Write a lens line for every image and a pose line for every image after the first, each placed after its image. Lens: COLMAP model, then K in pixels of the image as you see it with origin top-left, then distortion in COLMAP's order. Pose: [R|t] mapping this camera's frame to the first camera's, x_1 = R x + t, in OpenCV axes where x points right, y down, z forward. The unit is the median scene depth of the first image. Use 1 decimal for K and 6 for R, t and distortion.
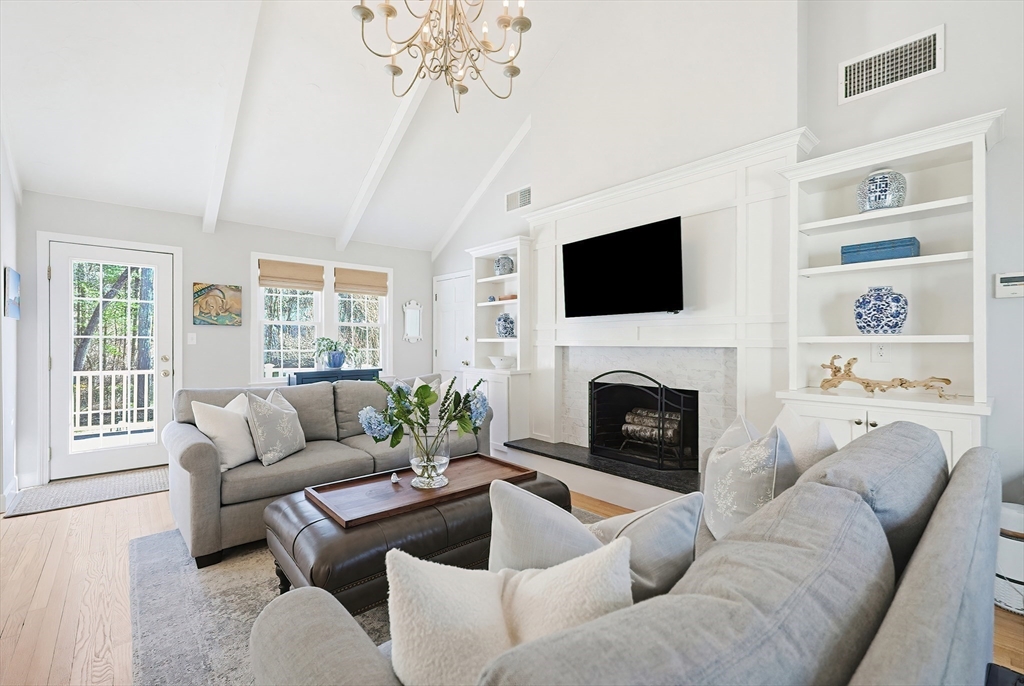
lens RADIAL K [[452.1, 0, 512.0], [0, 452.1, 343.0], [0, 0, 1]] dist [-0.001186, -0.000283]
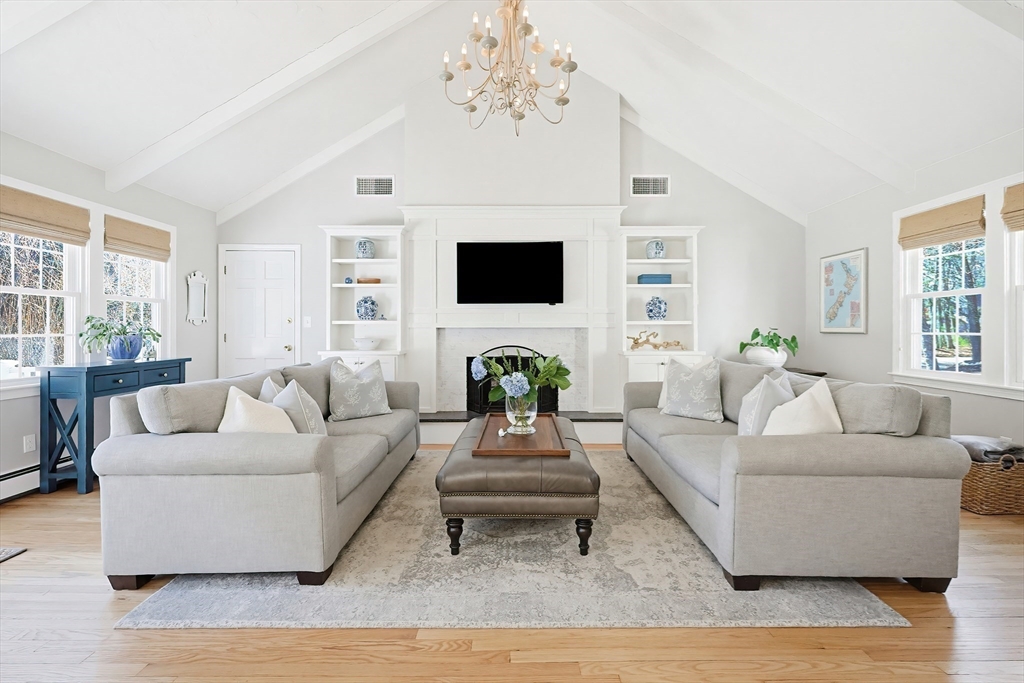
lens RADIAL K [[447.7, 0, 520.3], [0, 447.7, 331.1], [0, 0, 1]] dist [-0.001234, -0.000194]
pose [[0.648617, -0.002632, 0.761110, -0.673284], [0.001387, 0.999996, 0.002276, 0.013538], [-0.761113, -0.000420, 0.648619, 0.106365]]
